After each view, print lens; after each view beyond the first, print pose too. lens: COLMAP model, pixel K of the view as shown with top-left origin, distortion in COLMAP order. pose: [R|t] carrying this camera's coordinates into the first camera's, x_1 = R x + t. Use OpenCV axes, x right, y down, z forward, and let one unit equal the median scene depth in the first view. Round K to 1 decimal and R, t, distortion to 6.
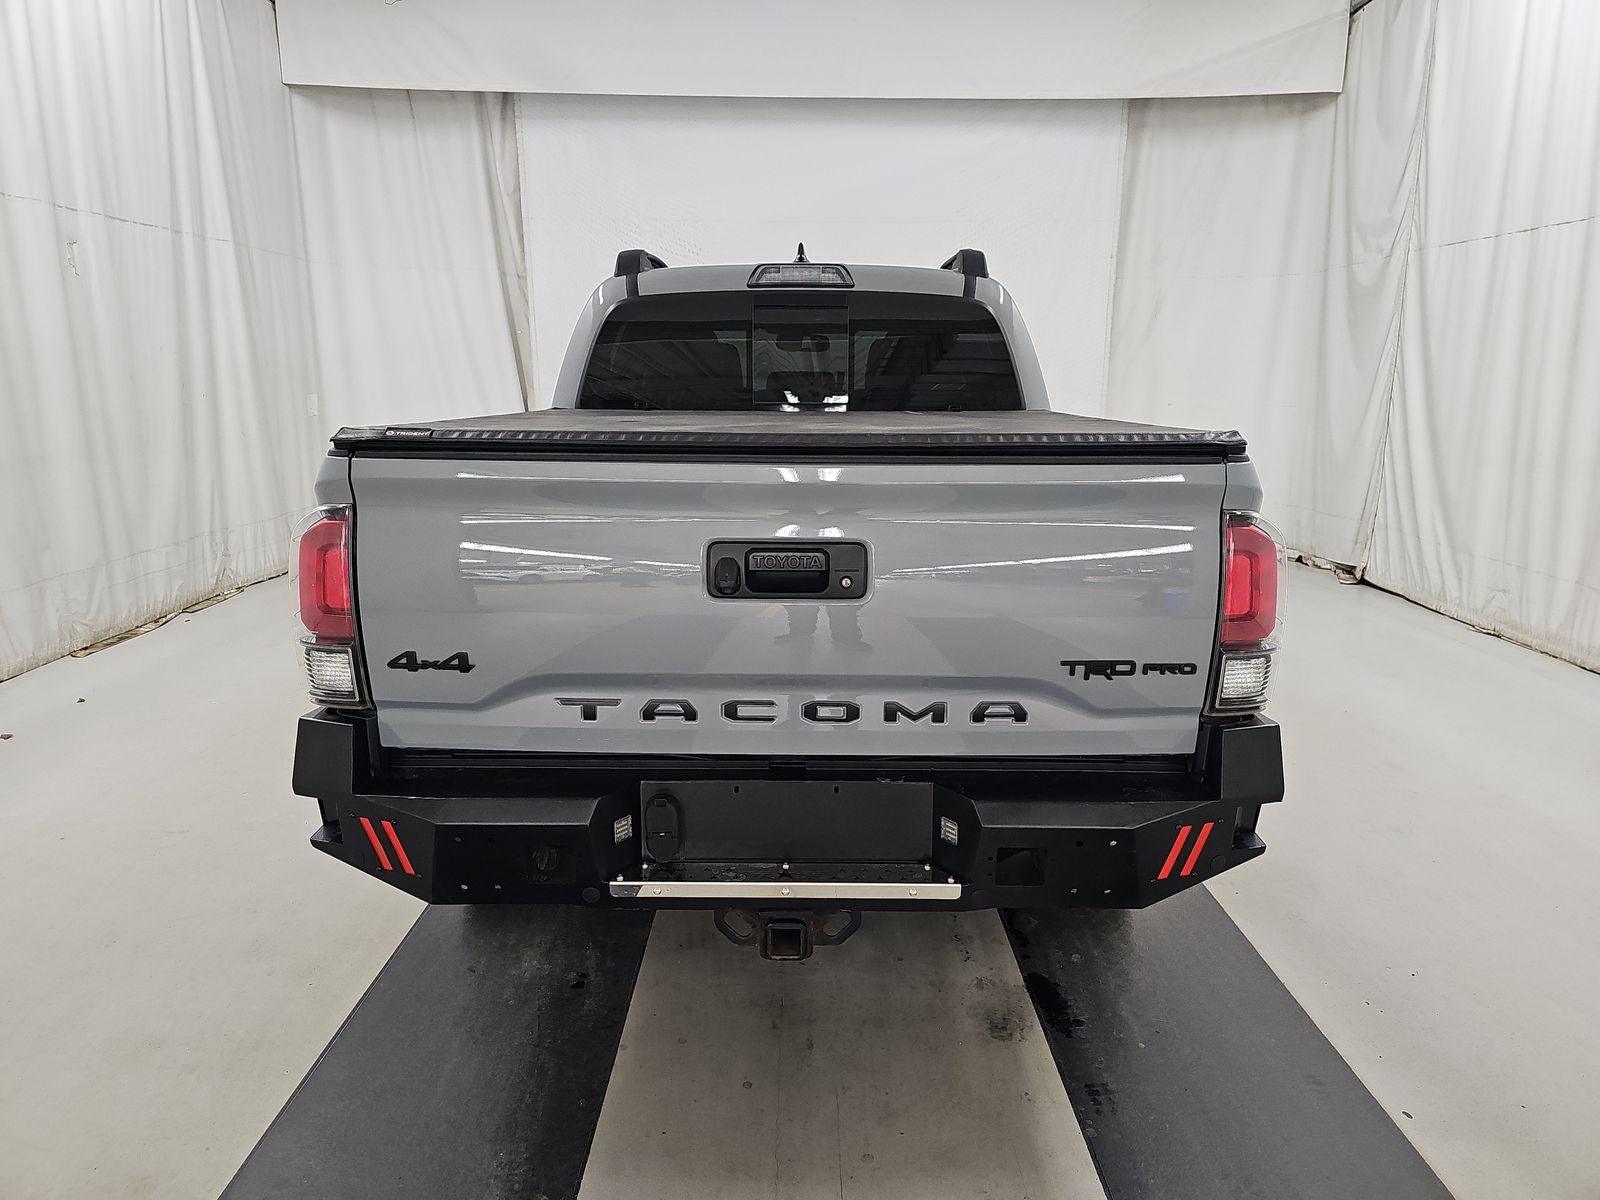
lens RADIAL K [[1057.8, 0, 800.0], [0, 1057.8, 600.0], [0, 0, 1]] dist [0.065444, -0.070324]
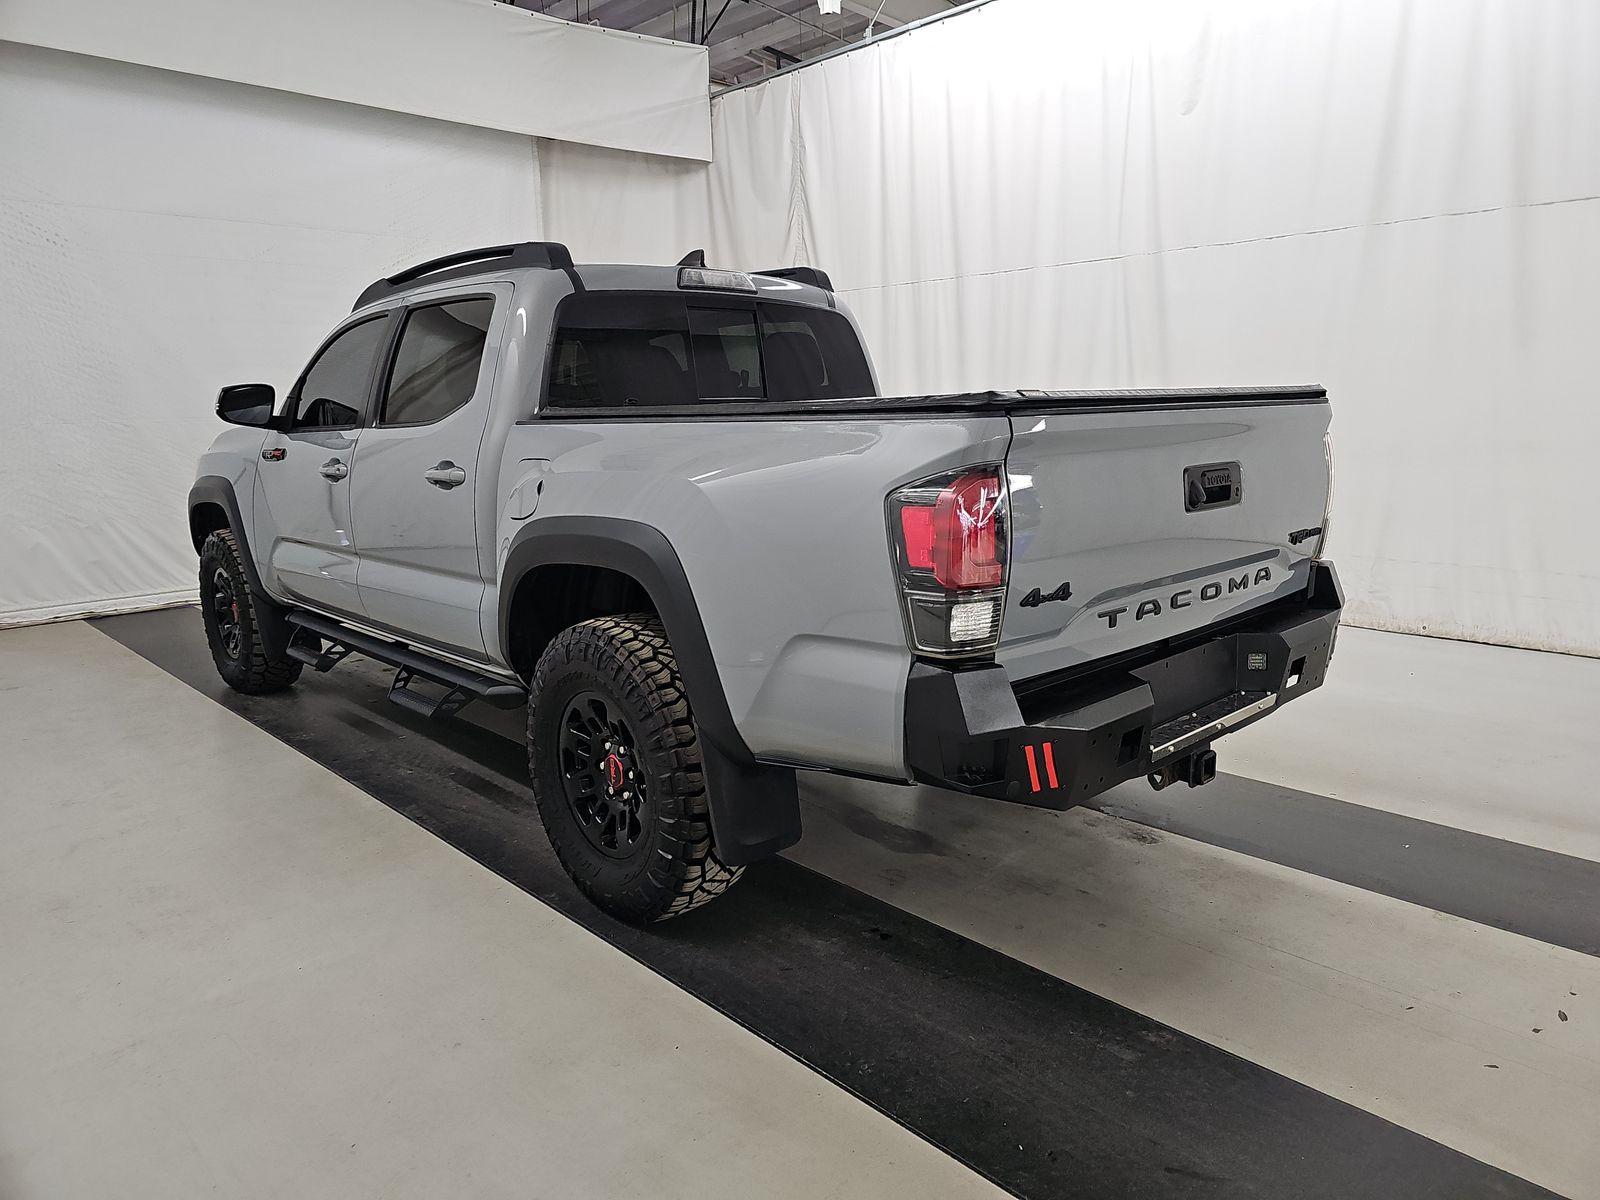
lens RADIAL K [[1063.8, 0, 824.8], [0, 1063.8, 569.1], [0, 0, 1]] dist [0.040514, 0.001272]
pose [[0.710808, -0.127419, 0.691748, -0.885174], [0.167644, 0.985804, 0.009321, -0.013447], [-0.683116, 0.109342, 0.722078, 0.232400]]
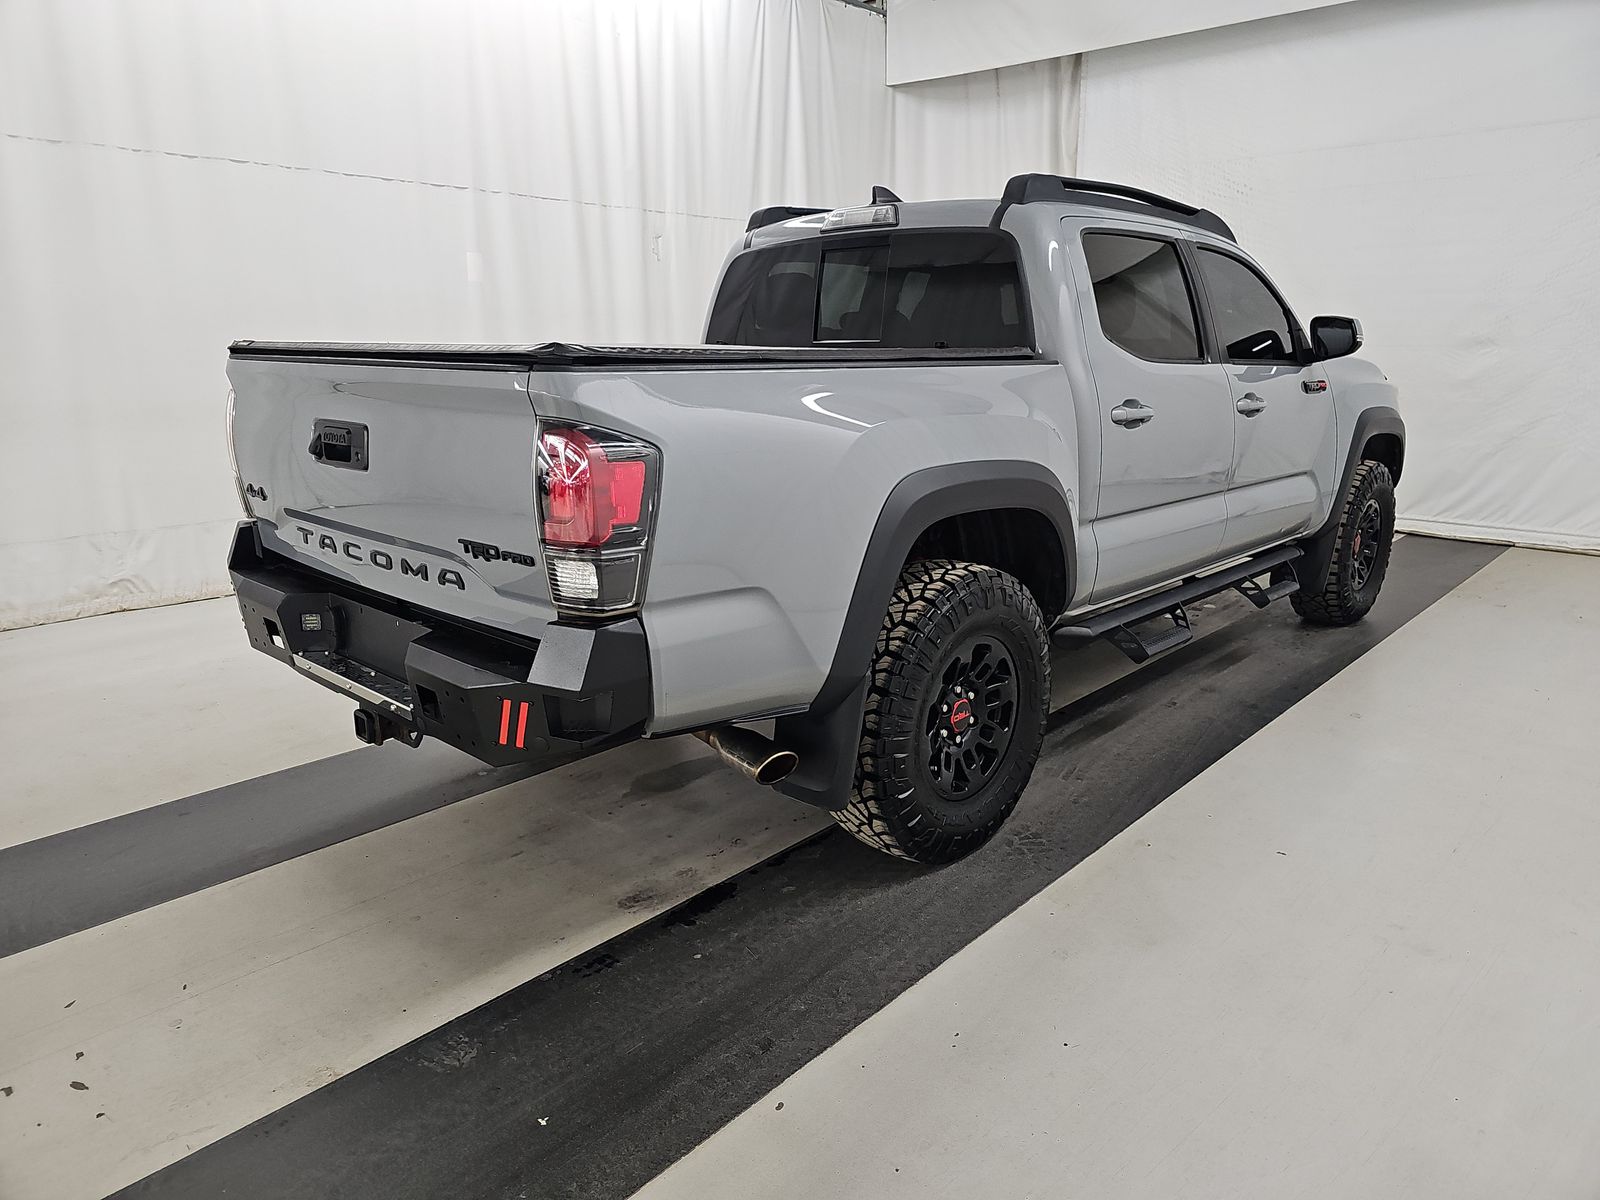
lens RADIAL K [[1054.6, 0, 799.0], [0, 1054.6, 583.9], [0, 0, 1]] dist [0.054953, -0.001550]
pose [[0.732067, 0.146510, -0.665291, 0.884756], [-0.137069, 0.988305, 0.066816, -0.015959], [0.667300, 0.042277, 0.743588, 0.254338]]
